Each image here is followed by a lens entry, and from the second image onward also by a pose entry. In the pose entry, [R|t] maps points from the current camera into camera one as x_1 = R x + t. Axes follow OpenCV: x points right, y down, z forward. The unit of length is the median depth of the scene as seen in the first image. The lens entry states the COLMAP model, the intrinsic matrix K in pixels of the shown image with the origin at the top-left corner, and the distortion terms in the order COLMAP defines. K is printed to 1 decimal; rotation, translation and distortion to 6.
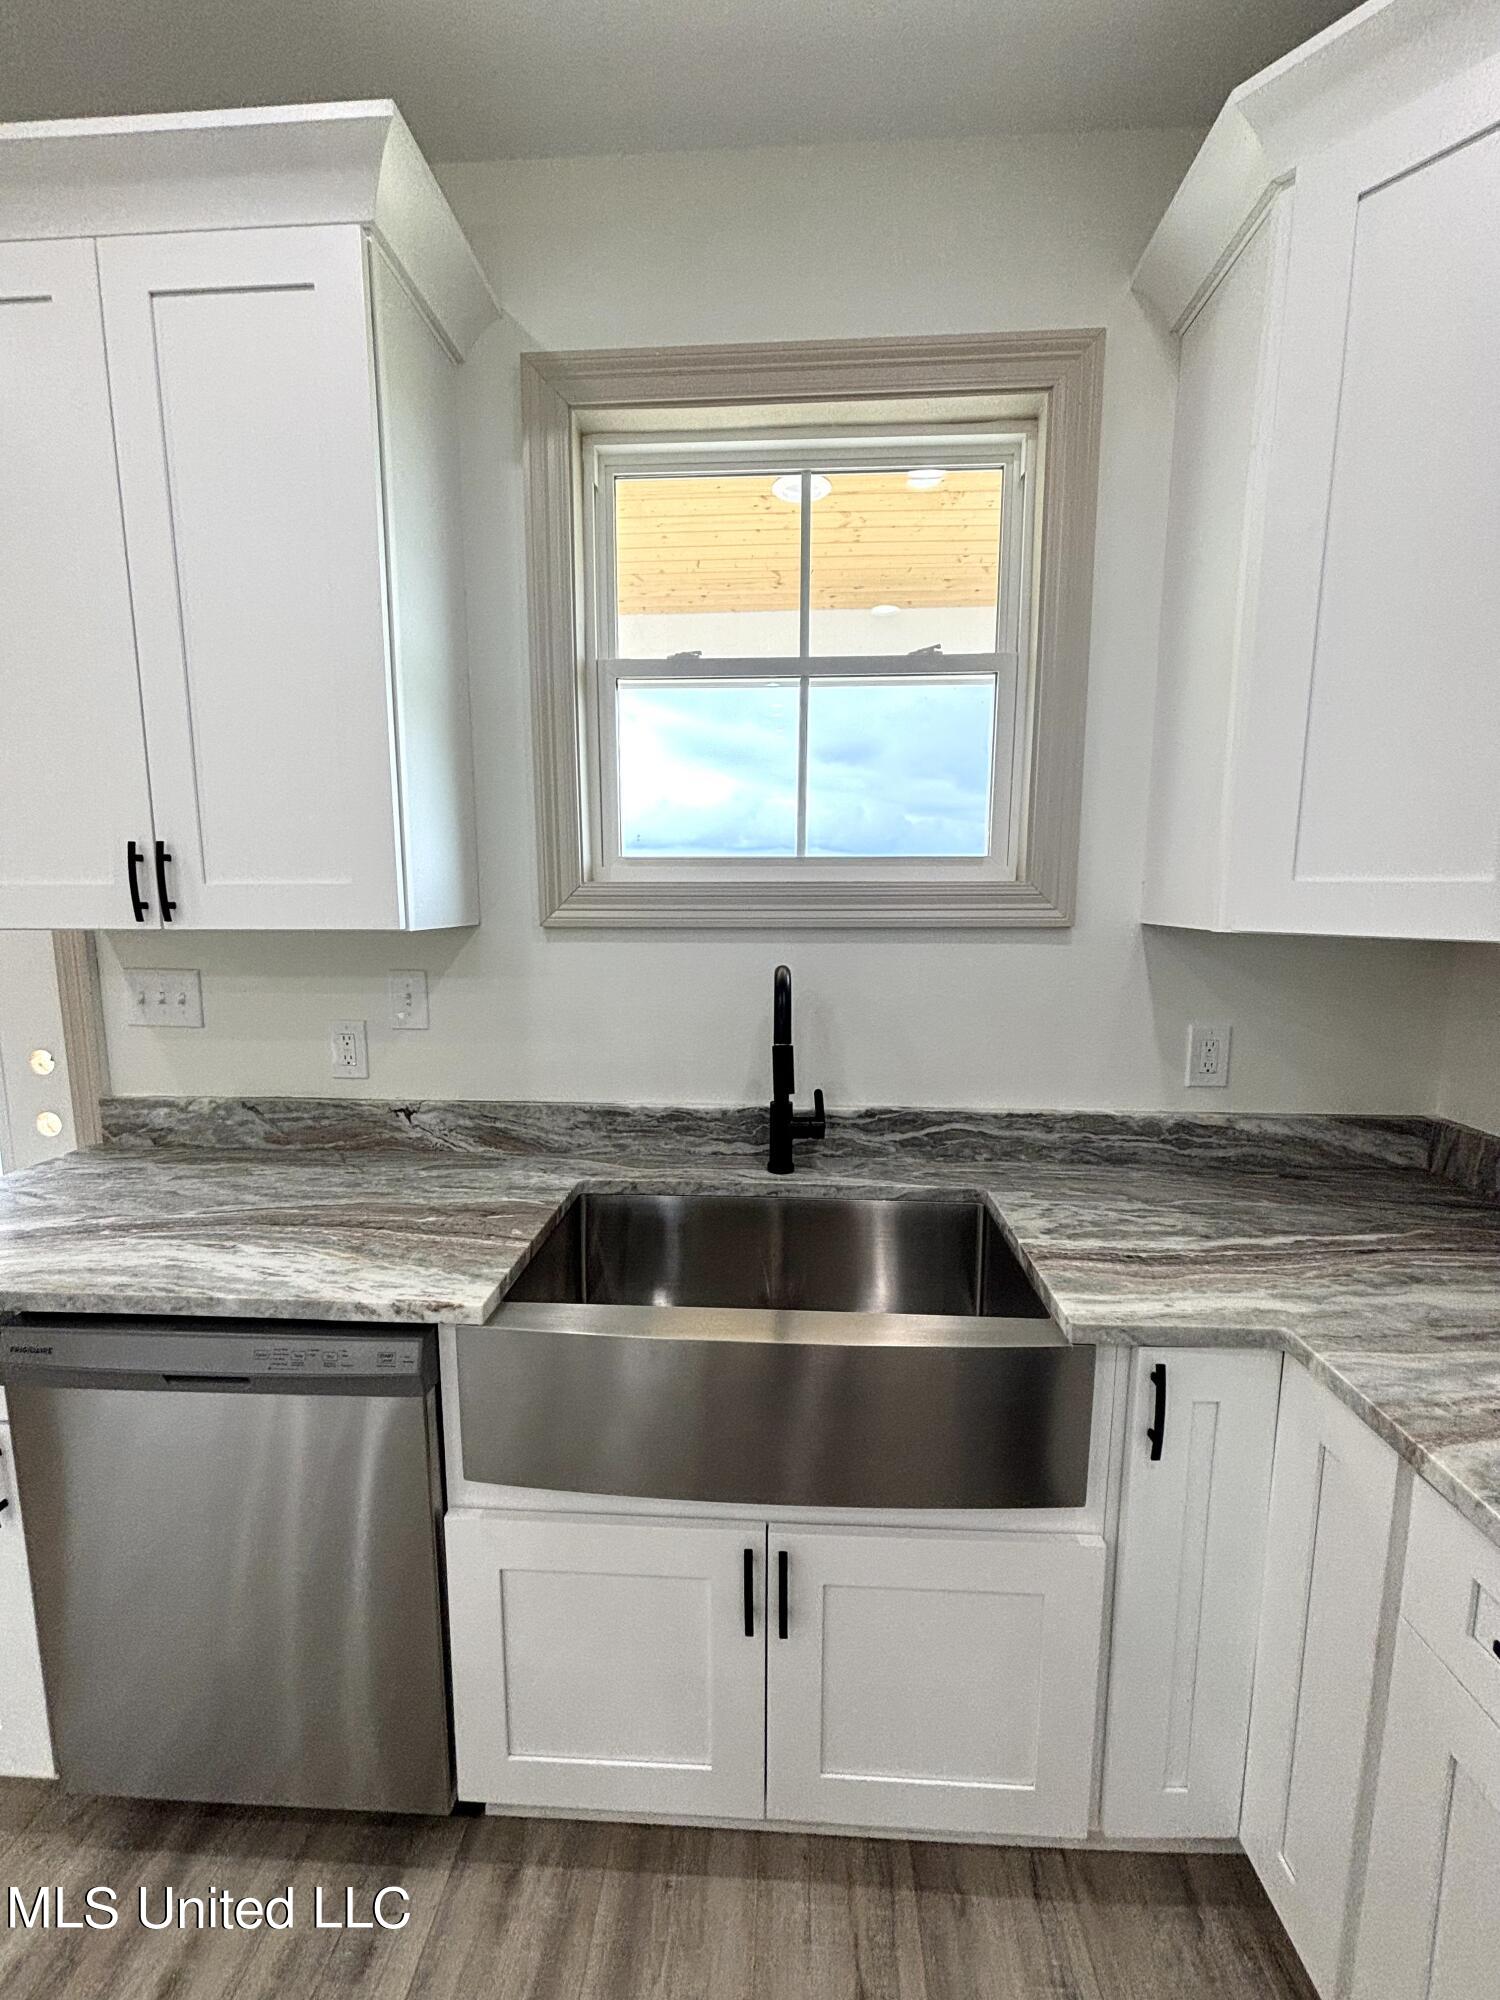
lens RADIAL K [[806.6, 0, 751.5], [0, 806.6, 997.8], [0, 0, 1]] dist [0.000739, 0.000633]
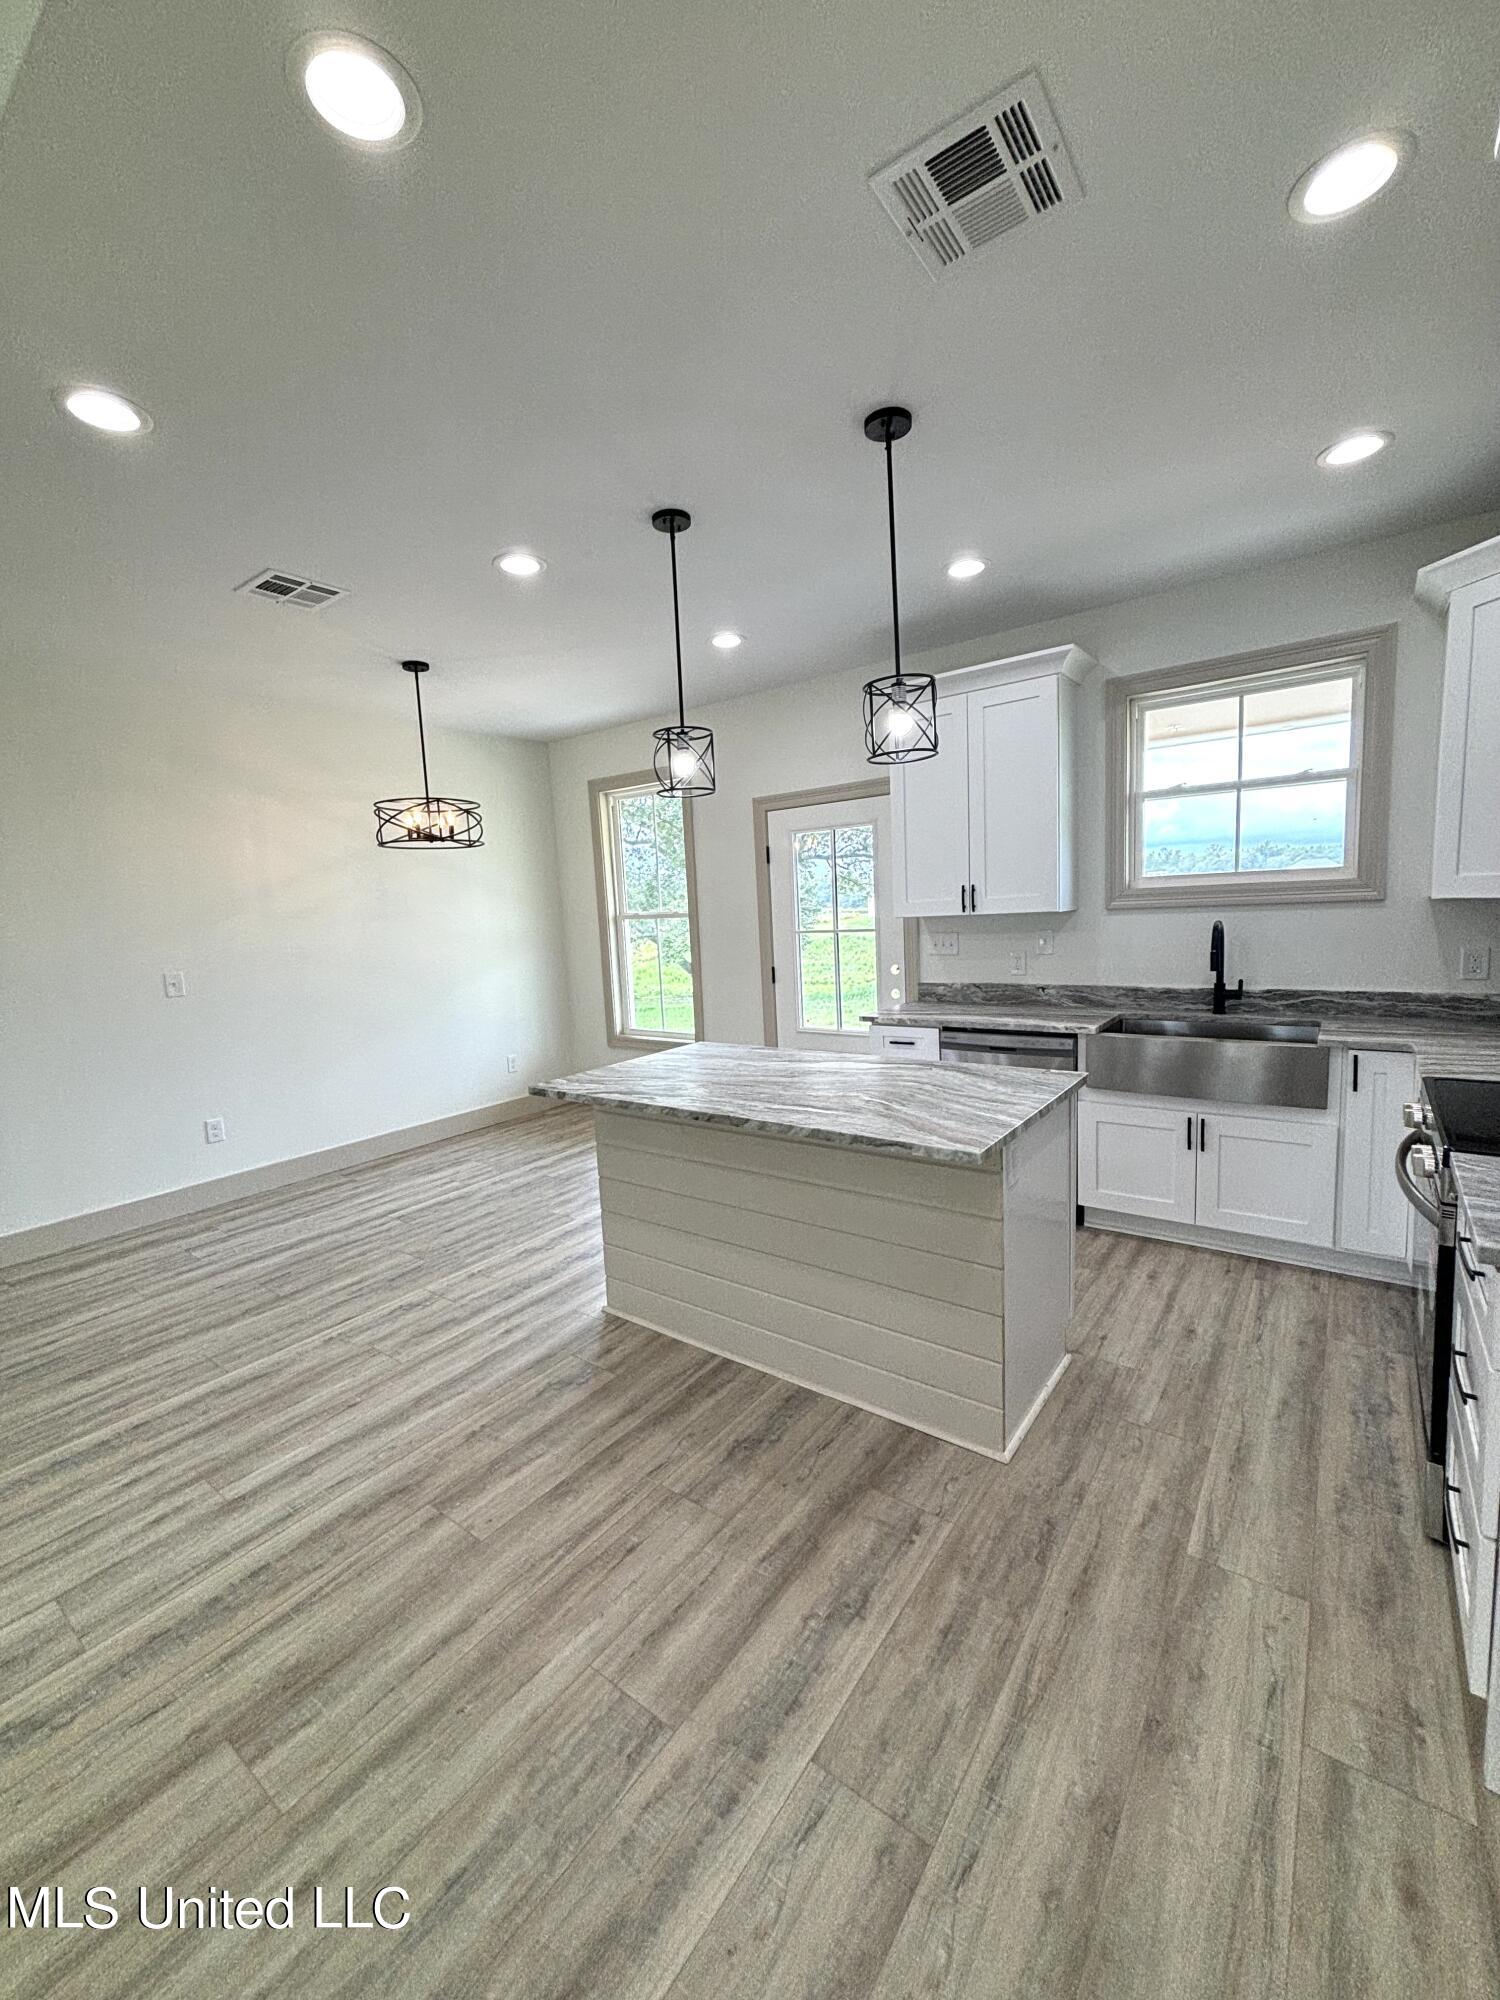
lens RADIAL K [[806.6, 0, 751.5], [0, 806.6, 997.8], [0, 0, 1]] dist [0.000739, 0.000633]
pose [[0.832908, 0.023134, -0.552927, 0.189489], [-0.021542, 0.999724, 0.009378, 0.171213], [0.552991, 0.004100, 0.833177, -1.550968]]
